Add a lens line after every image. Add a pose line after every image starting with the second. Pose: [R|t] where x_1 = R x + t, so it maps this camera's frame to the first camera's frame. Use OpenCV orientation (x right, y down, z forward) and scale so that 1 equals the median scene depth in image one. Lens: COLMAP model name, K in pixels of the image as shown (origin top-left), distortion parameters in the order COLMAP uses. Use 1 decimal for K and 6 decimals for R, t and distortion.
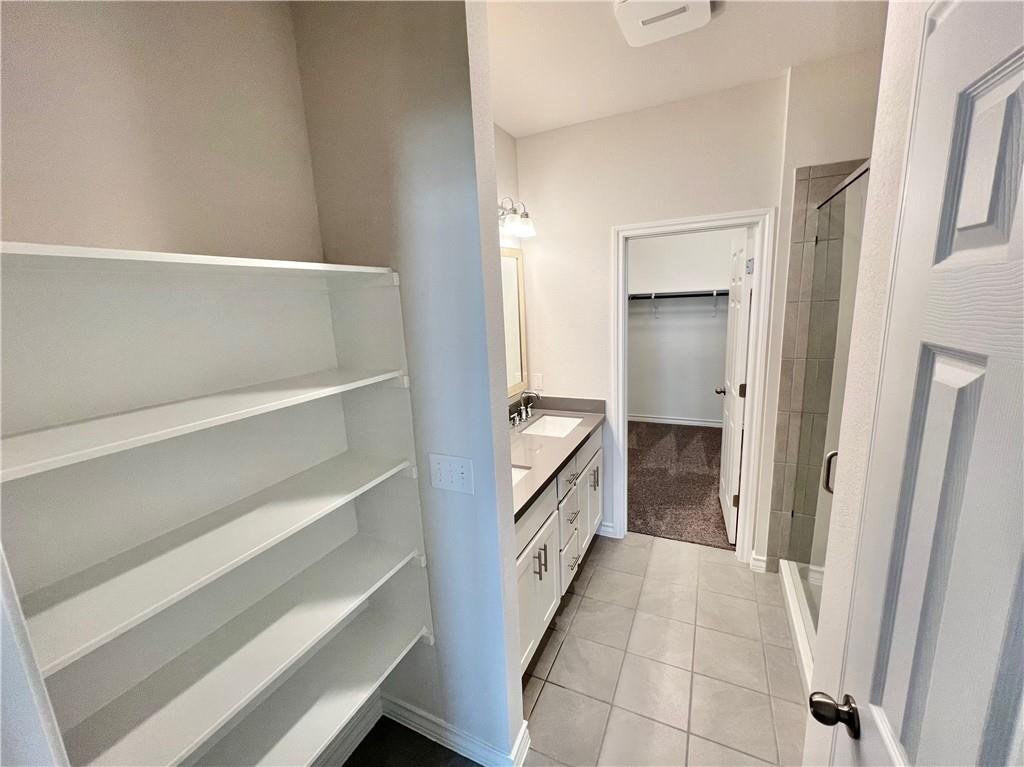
lens RADIAL K [[419.0, 0, 507.0], [0, 419.0, 382.9], [0, 0, 1]] dist [-0.001600, -0.000157]
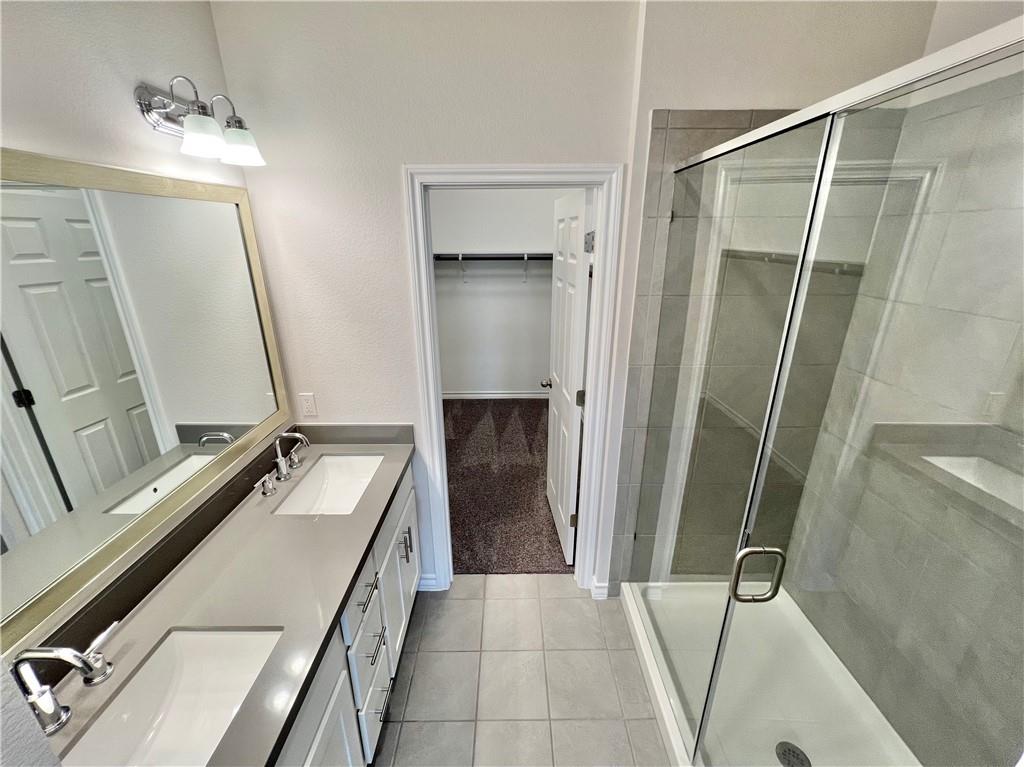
lens RADIAL K [[419.0, 0, 507.0], [0, 419.0, 382.9], [0, 0, 1]] dist [-0.001600, -0.000157]
pose [[0.899727, -0.100318, 0.424769, 0.085256], [0.047060, 0.989851, 0.134093, -0.116317], [-0.433910, -0.100658, 0.895316, 0.309936]]
